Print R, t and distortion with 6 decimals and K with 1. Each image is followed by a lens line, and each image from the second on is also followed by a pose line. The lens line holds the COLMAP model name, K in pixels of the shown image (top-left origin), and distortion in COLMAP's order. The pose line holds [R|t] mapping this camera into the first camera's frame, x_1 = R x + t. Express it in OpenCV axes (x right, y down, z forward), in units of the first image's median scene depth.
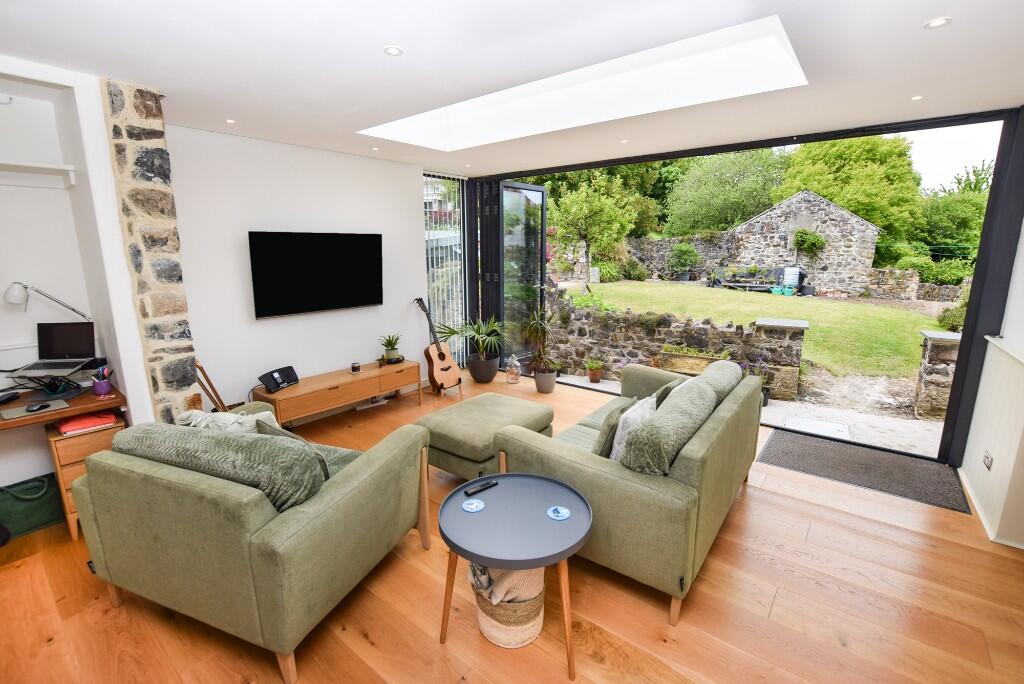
lens RADIAL K [[452.4, 0, 512.0], [0, 452.4, 342.0], [0, 0, 1]] dist [-0.019747, 0.000562]
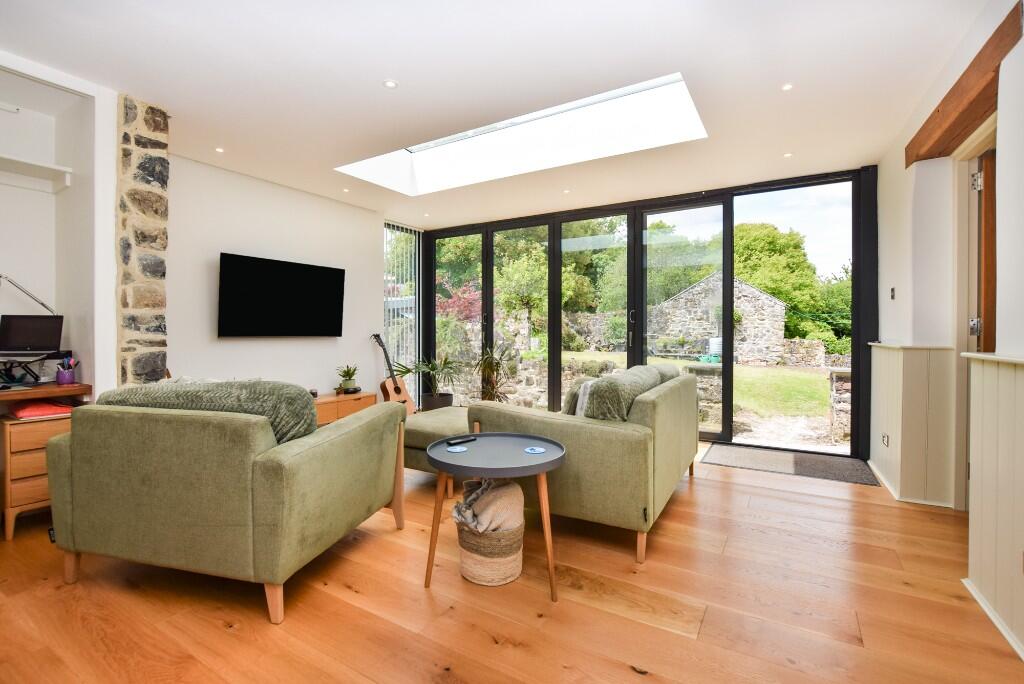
lens RADIAL K [[460.5, 0, 507.1], [0, 460.5, 336.8], [0, 0, 1]] dist [-0.018829, -0.000128]
pose [[0.992357, 0.004621, 0.123313, -0.072411], [0.019282, 0.981217, -0.191941, 0.215818], [-0.121884, 0.192851, 0.973629, -0.105633]]
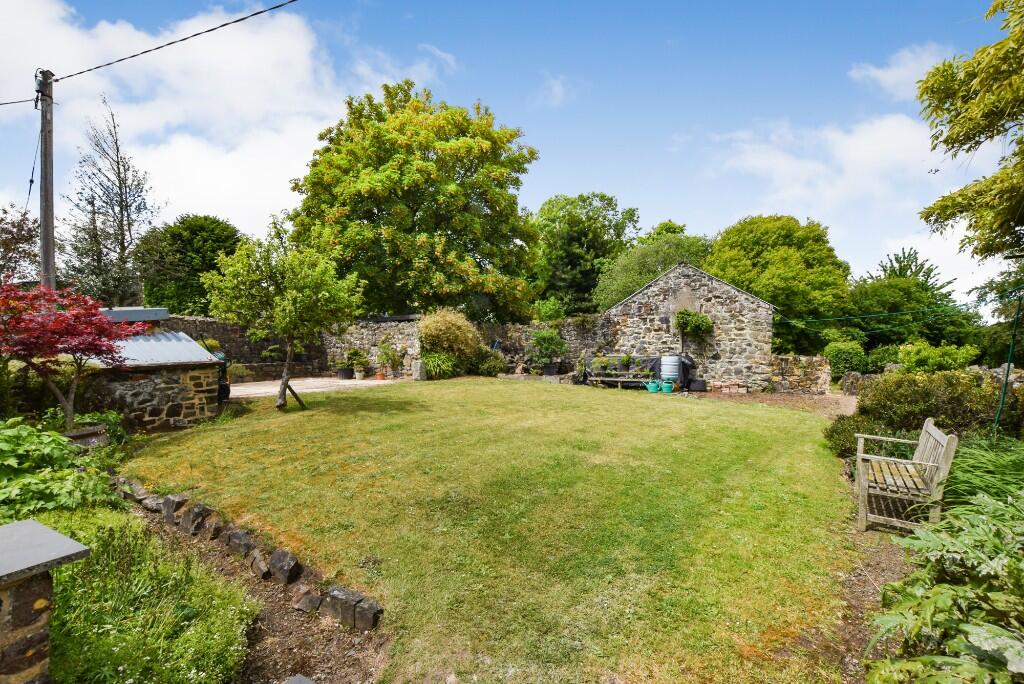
lens RADIAL K [[452.4, 0, 512.0], [0, 452.4, 342.0], [0, 0, 1]] dist [-0.019747, 0.000562]
pose [[0.998473, -0.011247, 0.054080, 1.987409], [0.022044, 0.978841, -0.203431, -0.241912], [-0.050648, 0.204312, 0.977595, 1.584222]]
